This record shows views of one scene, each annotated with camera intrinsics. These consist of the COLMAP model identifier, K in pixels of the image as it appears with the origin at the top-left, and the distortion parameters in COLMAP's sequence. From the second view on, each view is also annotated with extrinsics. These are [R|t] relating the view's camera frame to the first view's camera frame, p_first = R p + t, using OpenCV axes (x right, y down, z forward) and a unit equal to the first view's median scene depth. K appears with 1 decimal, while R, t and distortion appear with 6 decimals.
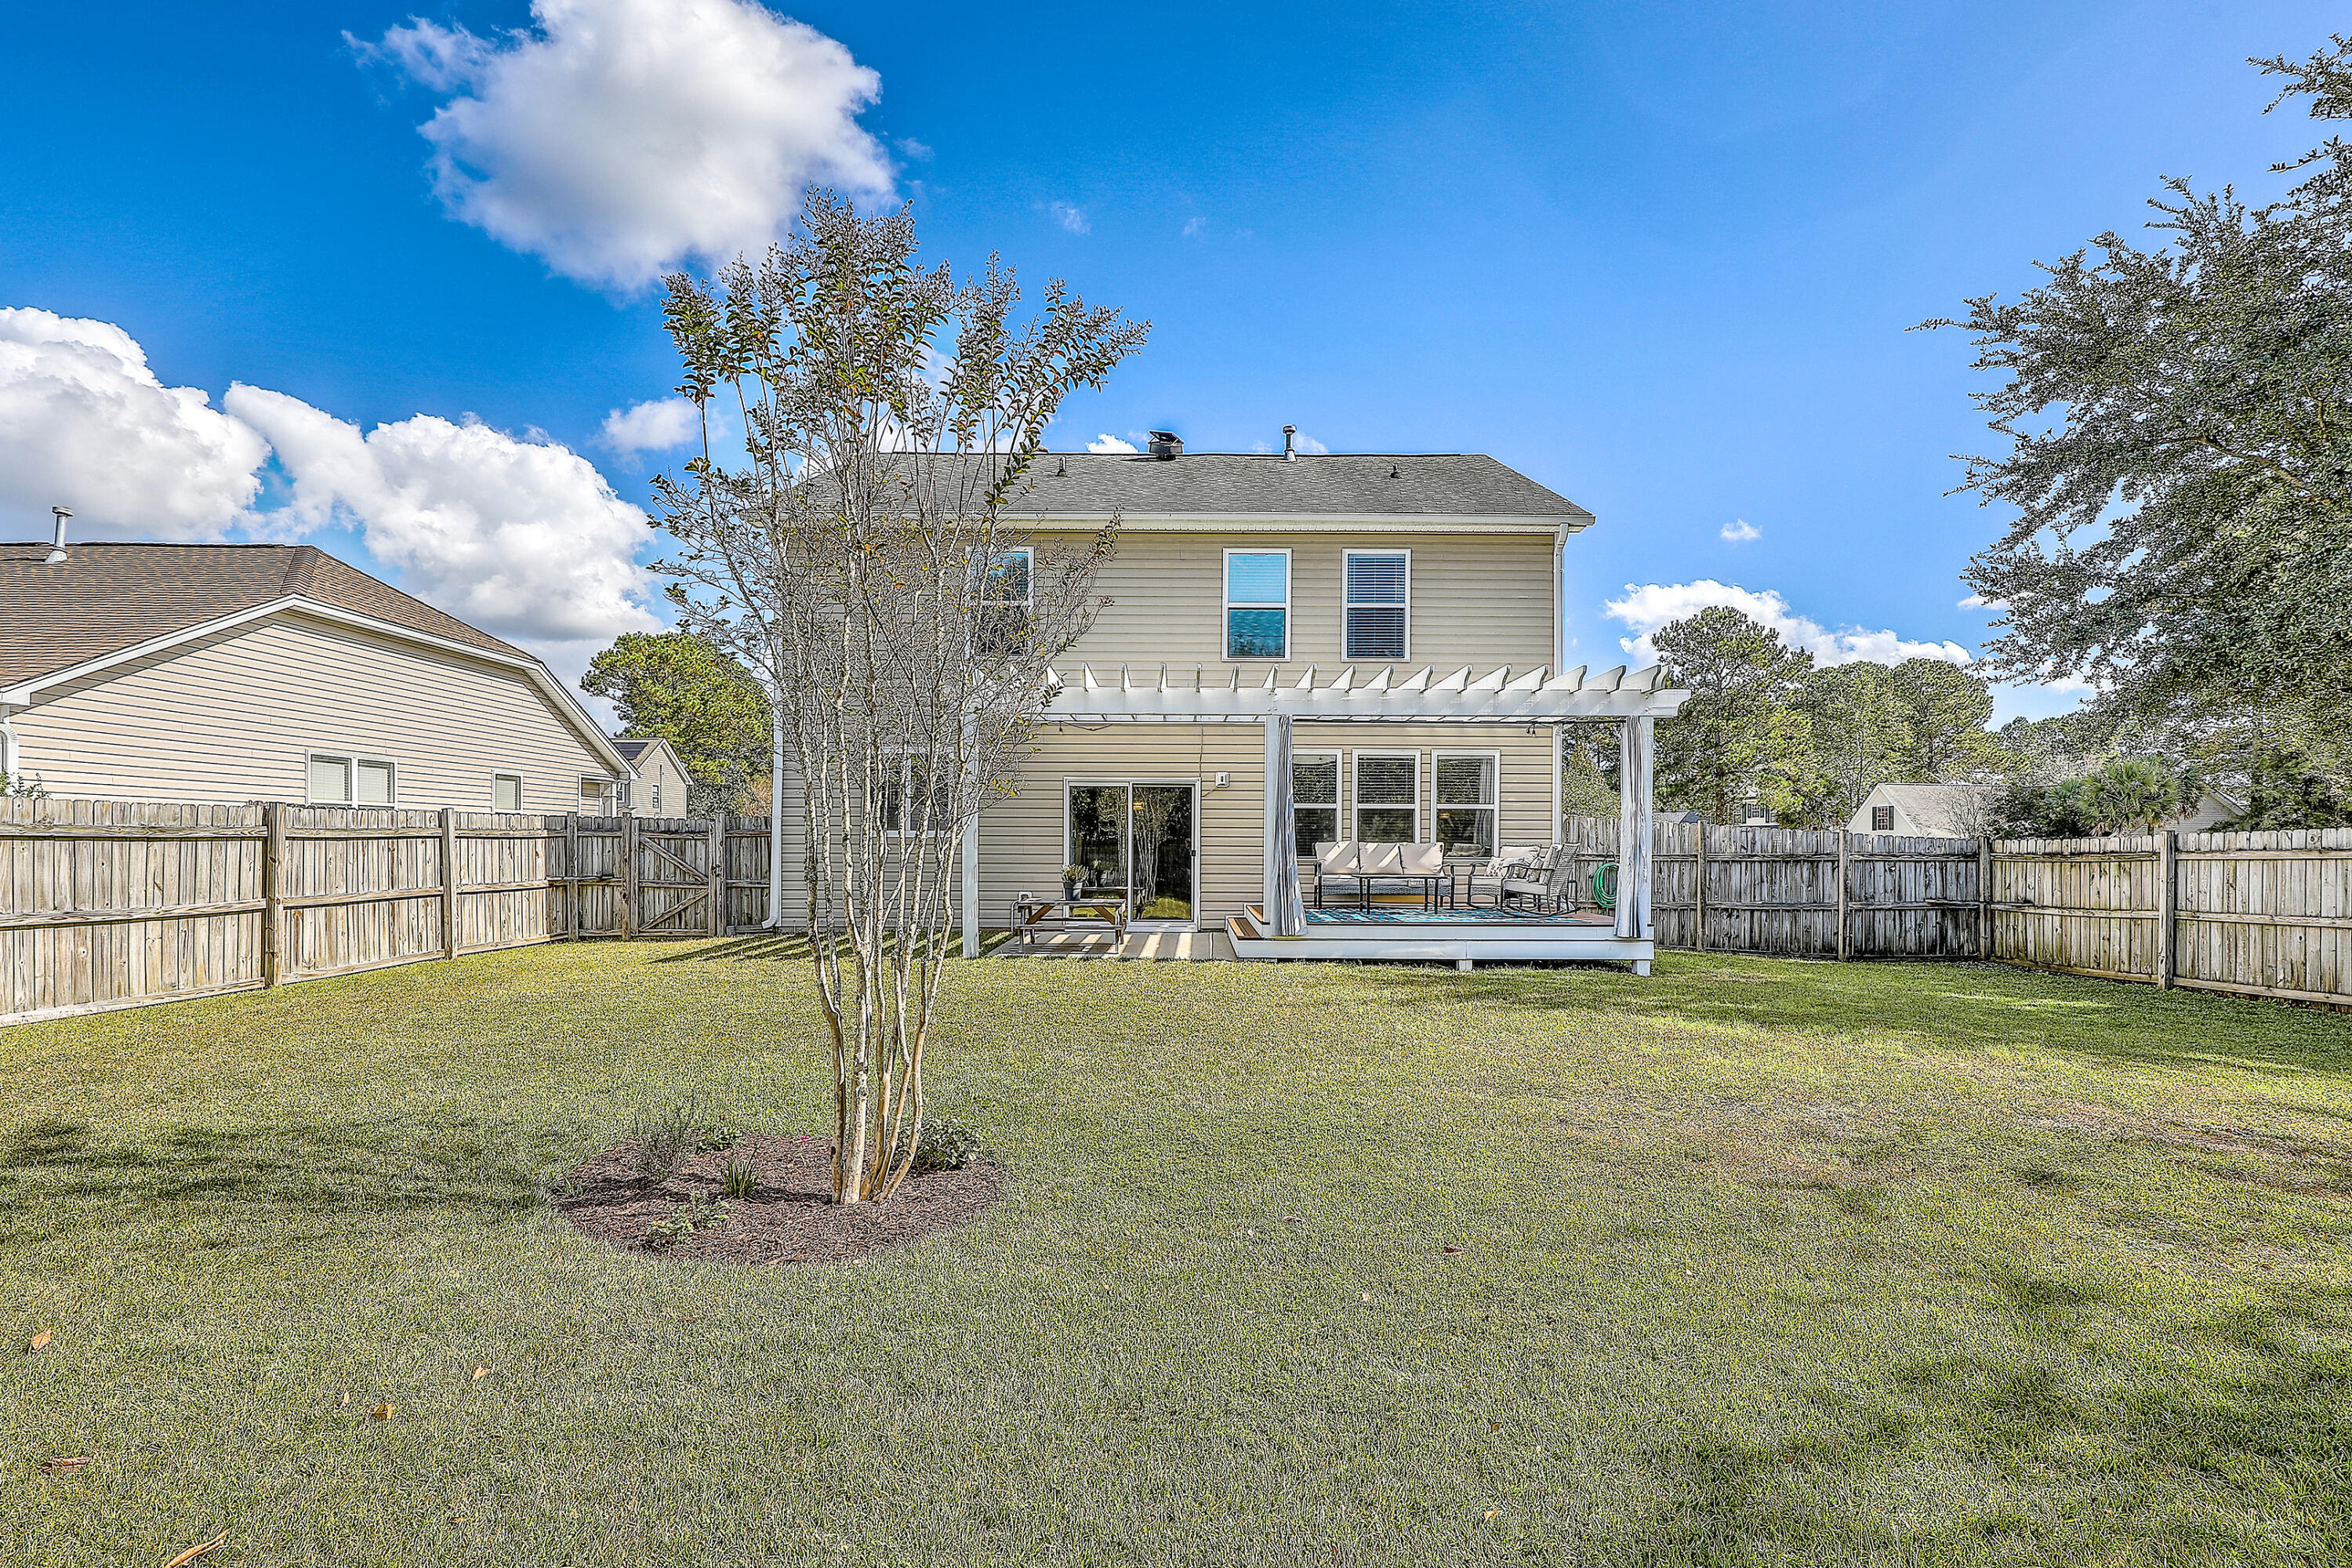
lens RADIAL K [[1100.0, 0, 1182.7], [0, 1100.0, 832.9], [0, 0, 1]] dist [-0.000039, 0.000143]
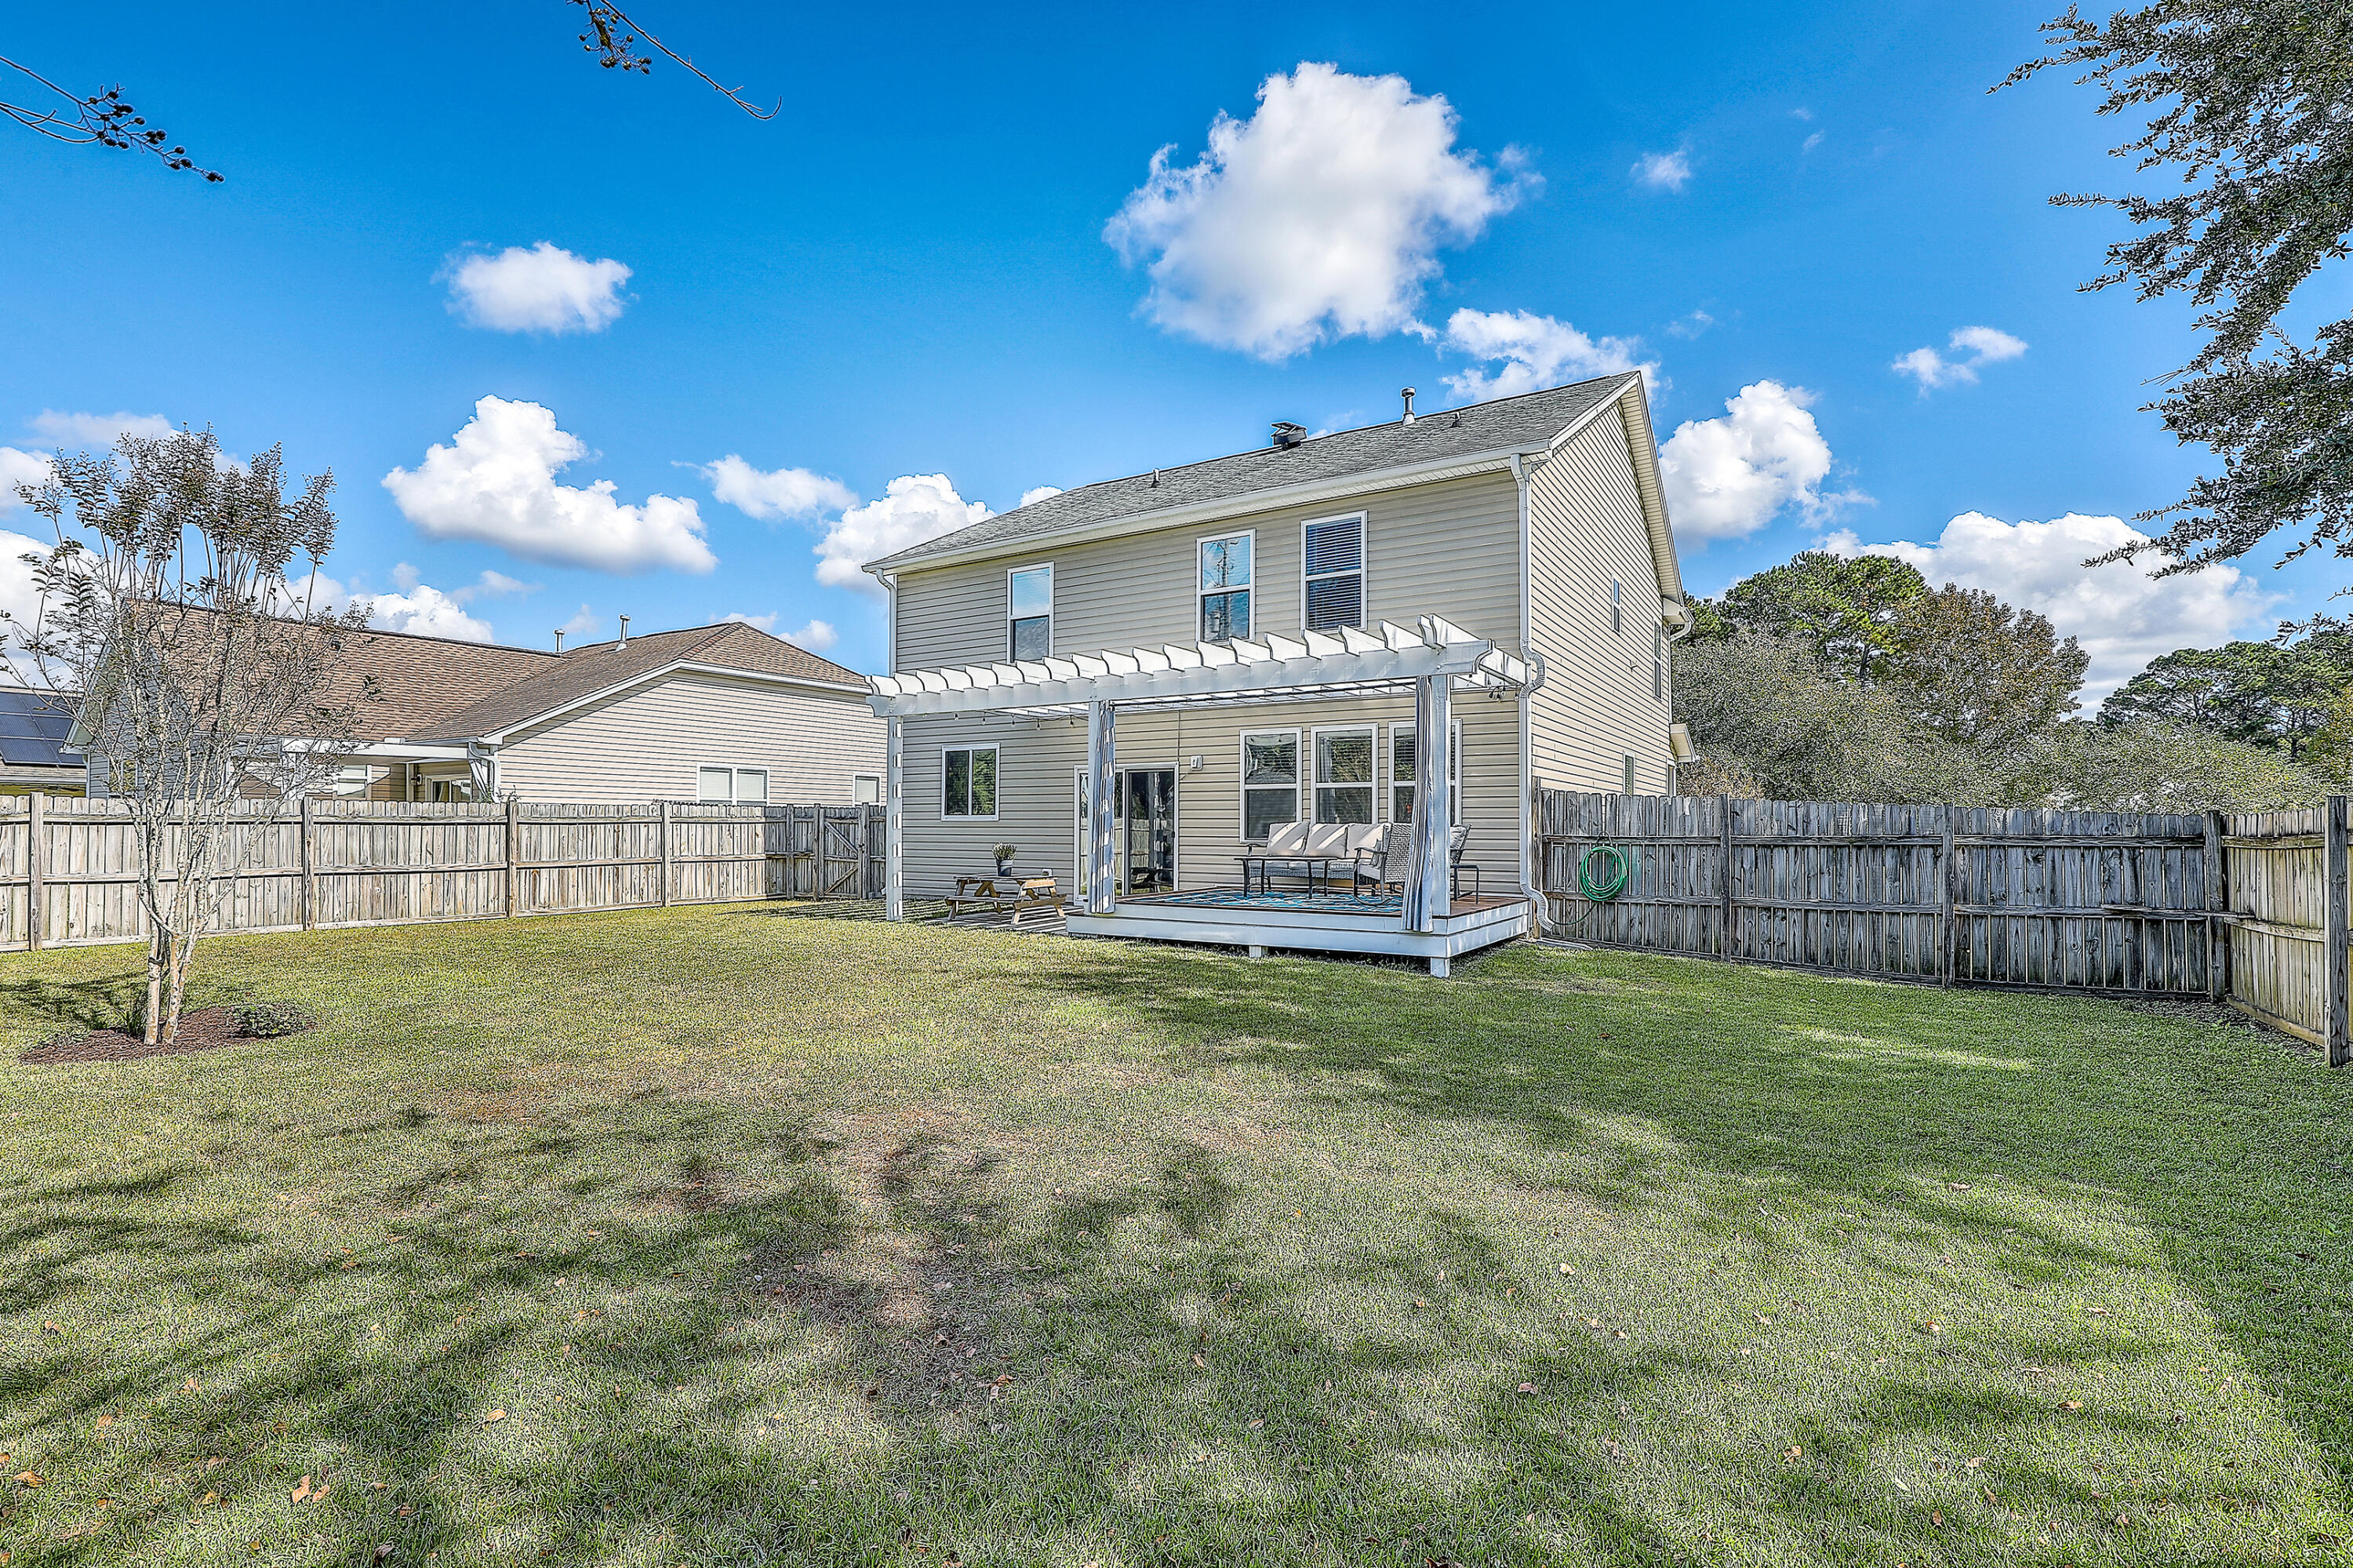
lens RADIAL K [[1065.1, 0, 1176.7], [0, 1065.1, 801.1], [0, 0, 1]] dist [-0.000110, -0.000395]
pose [[0.850206, -0.015600, -0.526219, 0.544453], [0.006440, 0.999794, -0.019234, 0.006162], [0.526411, 0.012964, 0.850131, 0.146156]]
